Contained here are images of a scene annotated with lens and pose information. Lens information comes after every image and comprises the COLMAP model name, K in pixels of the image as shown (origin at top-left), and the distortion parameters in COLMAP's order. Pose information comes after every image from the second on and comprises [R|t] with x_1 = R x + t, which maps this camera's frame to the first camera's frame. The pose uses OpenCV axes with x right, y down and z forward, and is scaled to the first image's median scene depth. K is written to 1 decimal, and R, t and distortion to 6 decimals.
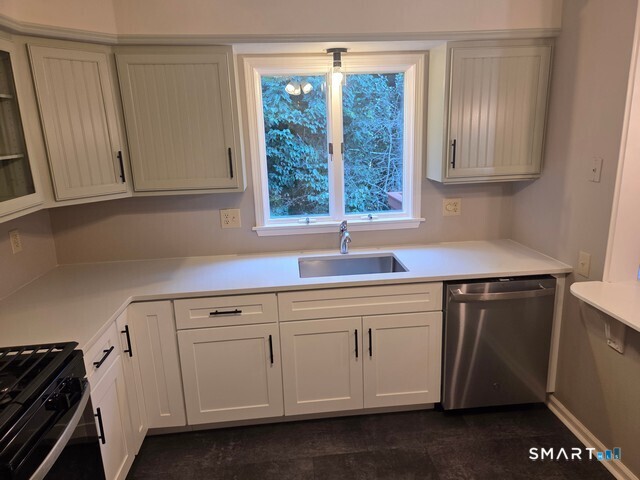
lens RADIAL K [[432.3, 0, 323.0], [0, 432.3, 234.5], [0, 0, 1]] dist [0.072033, -0.056957]
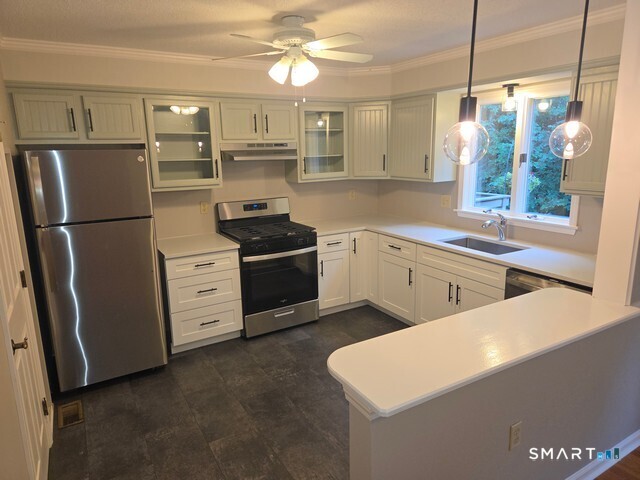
lens RADIAL K [[432.3, 0, 318.2], [0, 432.3, 238.7], [0, 0, 1]] dist [0.072033, -0.056957]
pose [[0.411060, 0.213541, -0.886245, 1.071884], [-0.206117, 0.968772, 0.137825, -0.030089], [0.888001, 0.126016, 0.442238, -0.057852]]
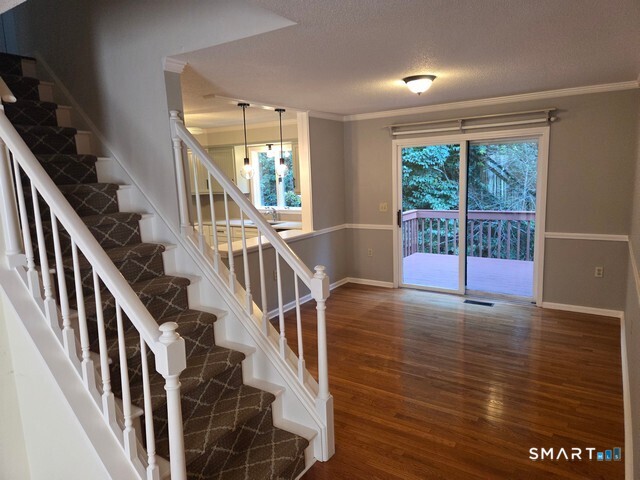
lens RADIAL K [[432.3, 0, 325.1], [0, 432.3, 232.2], [0, 0, 1]] dist [0.072033, -0.056957]
pose [[0.776043, 0.092489, -0.623862, 2.034818], [-0.135606, 0.990522, -0.021838, 0.134093], [0.615929, 0.101547, 0.781229, -0.849737]]
